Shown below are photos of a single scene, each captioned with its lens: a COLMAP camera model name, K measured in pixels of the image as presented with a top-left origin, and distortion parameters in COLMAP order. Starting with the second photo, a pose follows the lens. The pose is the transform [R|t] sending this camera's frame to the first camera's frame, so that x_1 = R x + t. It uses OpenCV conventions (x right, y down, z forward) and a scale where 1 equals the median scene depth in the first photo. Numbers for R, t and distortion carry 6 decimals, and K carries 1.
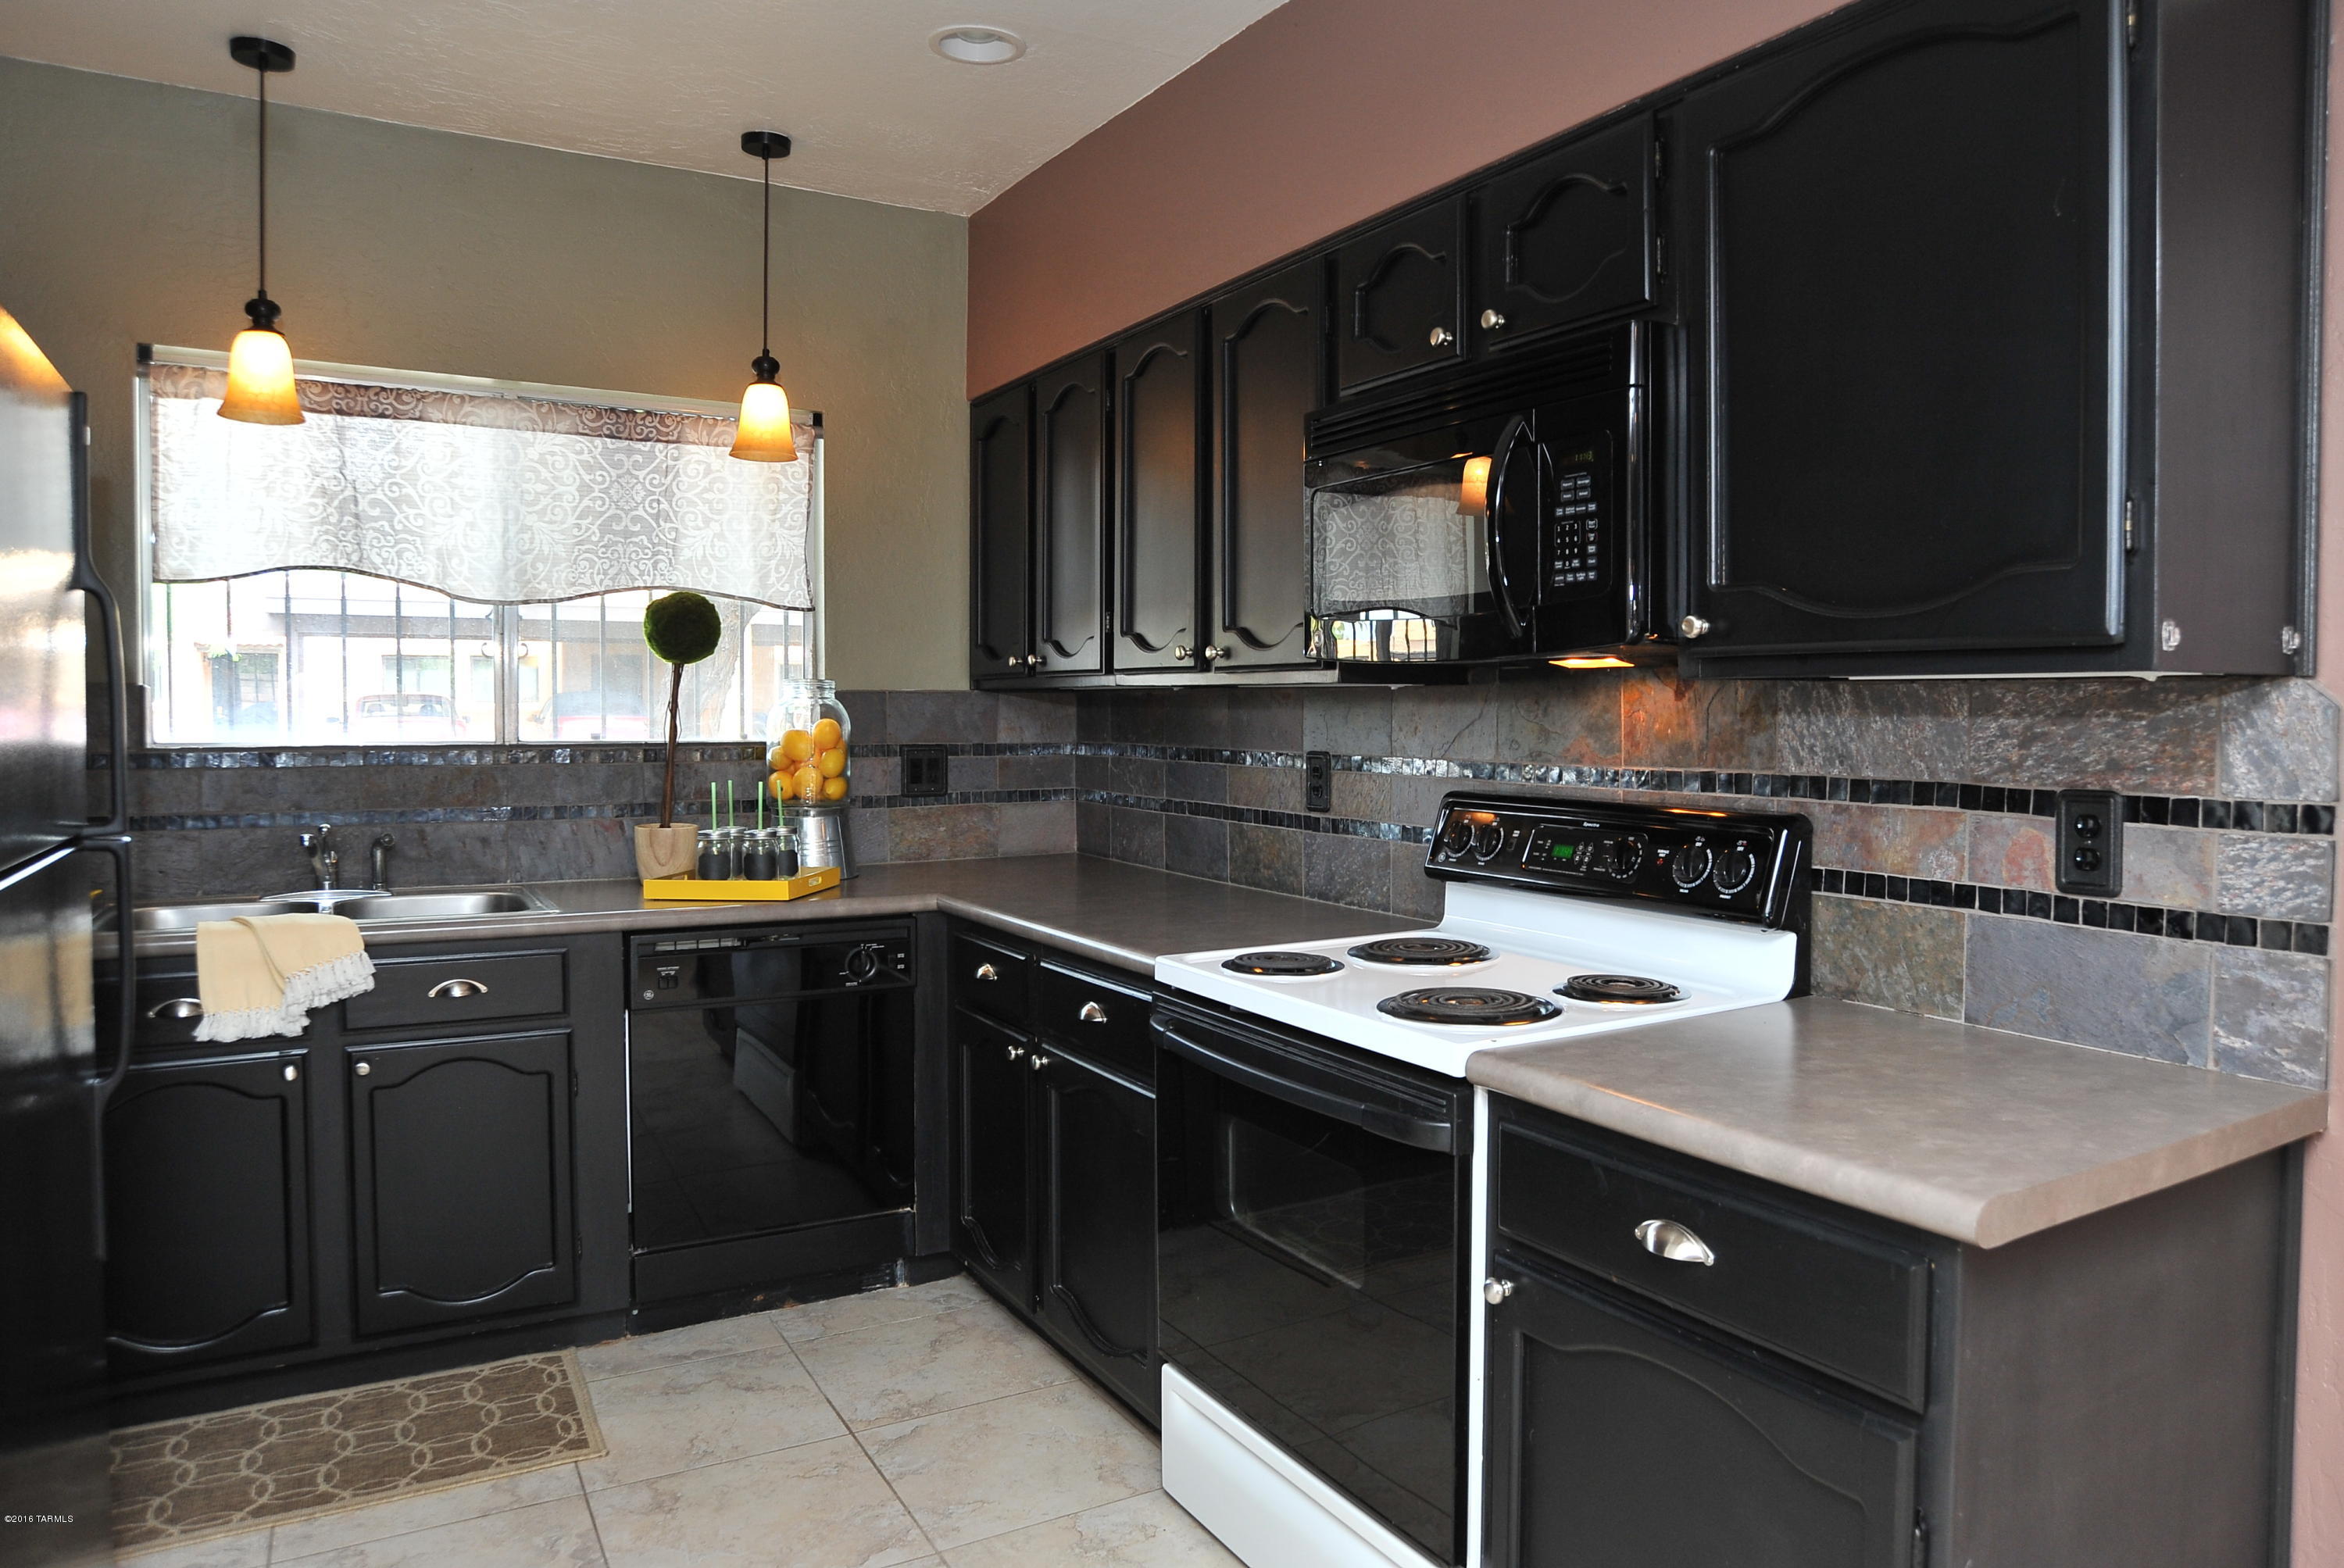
lens RADIAL K [[1501.1, 0, 1194.1], [0, 1501.1, 760.2], [0, 0, 1]] dist [-0.055926, 0.008493]
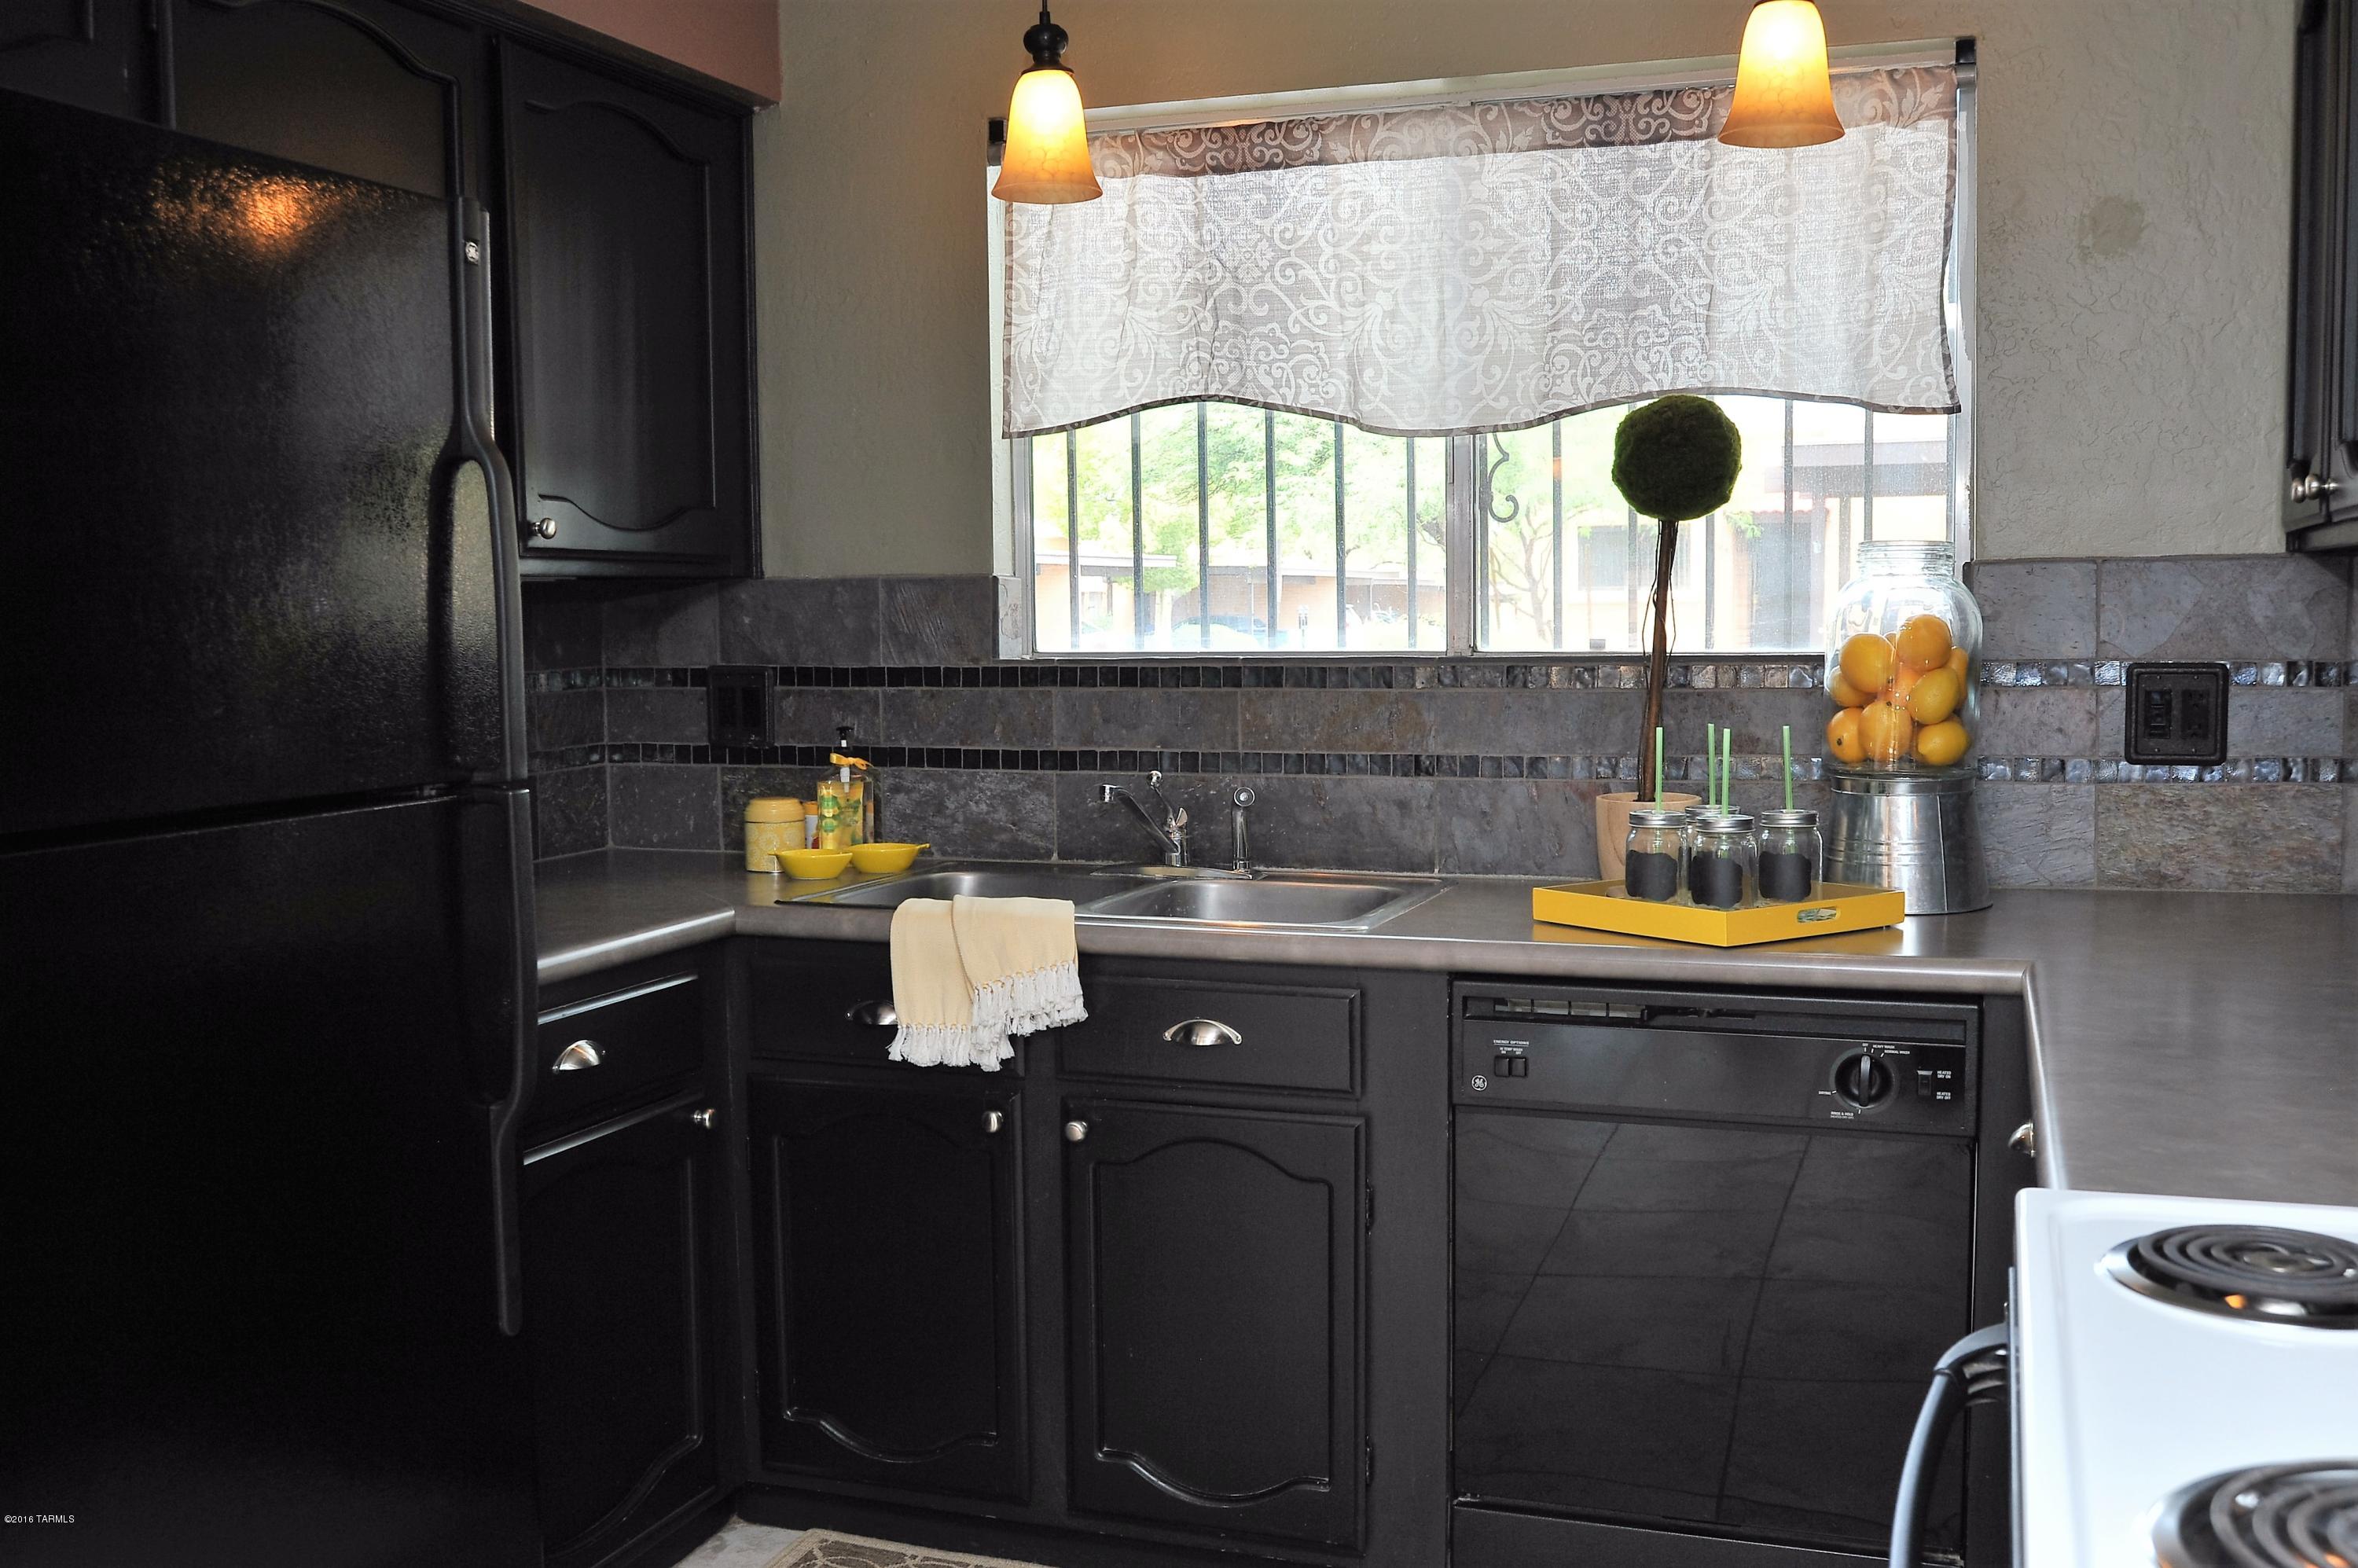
lens RADIAL K [[2227.6, 0, 1201.0], [0, 2227.6, 794.5], [0, 0, 1]] dist [-0.067947, 0.000000]
pose [[0.641153, 0.054686, -0.765462, 0.219002], [-0.009022, 0.997926, 0.063737, -0.012159], [0.767360, -0.033958, 0.640316, 0.324034]]
